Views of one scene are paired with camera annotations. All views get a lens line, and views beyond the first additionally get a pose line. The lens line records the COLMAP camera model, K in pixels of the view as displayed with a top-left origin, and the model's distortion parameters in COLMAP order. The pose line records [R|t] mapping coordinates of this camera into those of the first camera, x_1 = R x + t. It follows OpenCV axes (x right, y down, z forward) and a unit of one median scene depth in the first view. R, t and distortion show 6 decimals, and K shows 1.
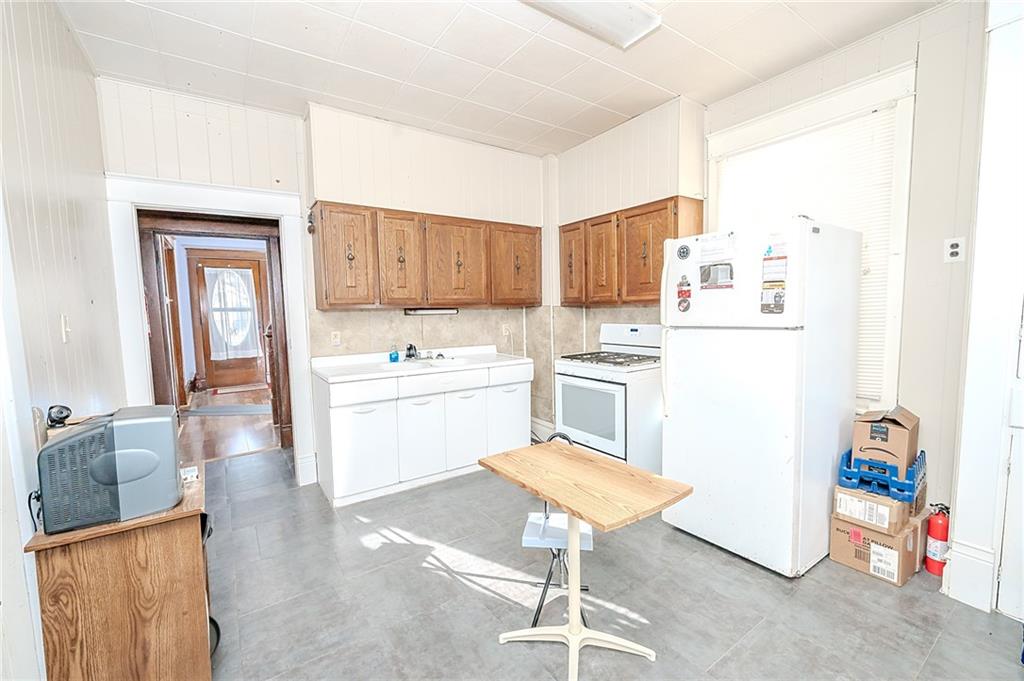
lens RADIAL K [[425.4, 0, 513.6], [0, 425.4, 343.7], [0, 0, 1]] dist [0.002851, 0.000189]
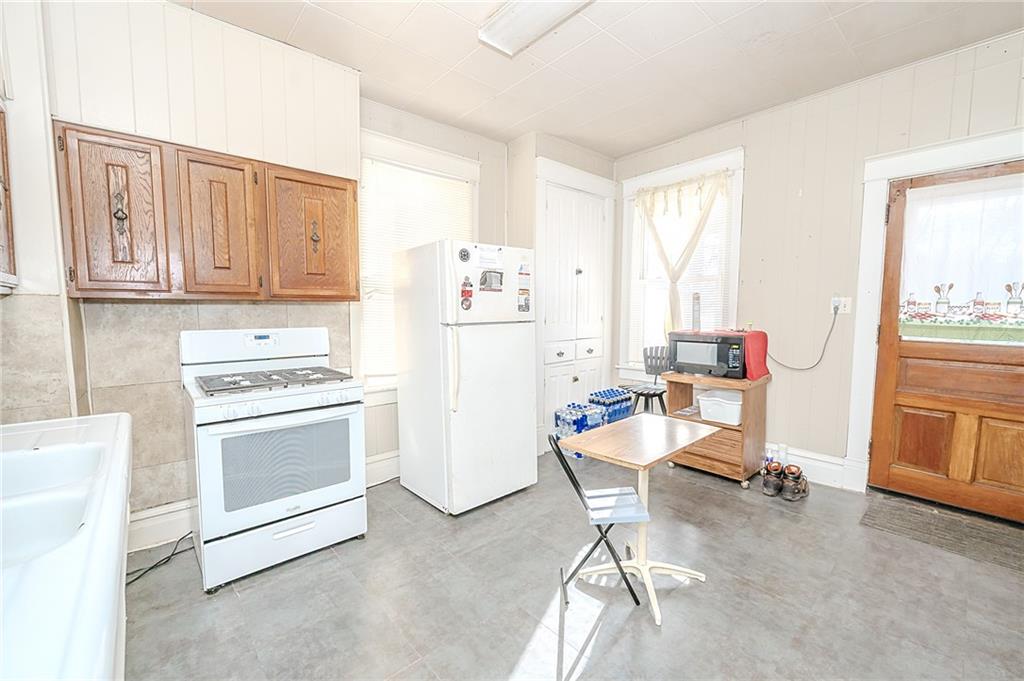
lens RADIAL K [[425.4, 0, 514.5], [0, 425.4, 342.7], [0, 0, 1]] dist [0.002851, 0.000189]
pose [[-0.121768, -0.053906, 0.991094, -0.711665], [0.081370, 0.994621, 0.064095, -0.051973], [-0.989218, 0.088450, -0.116727, 1.028687]]
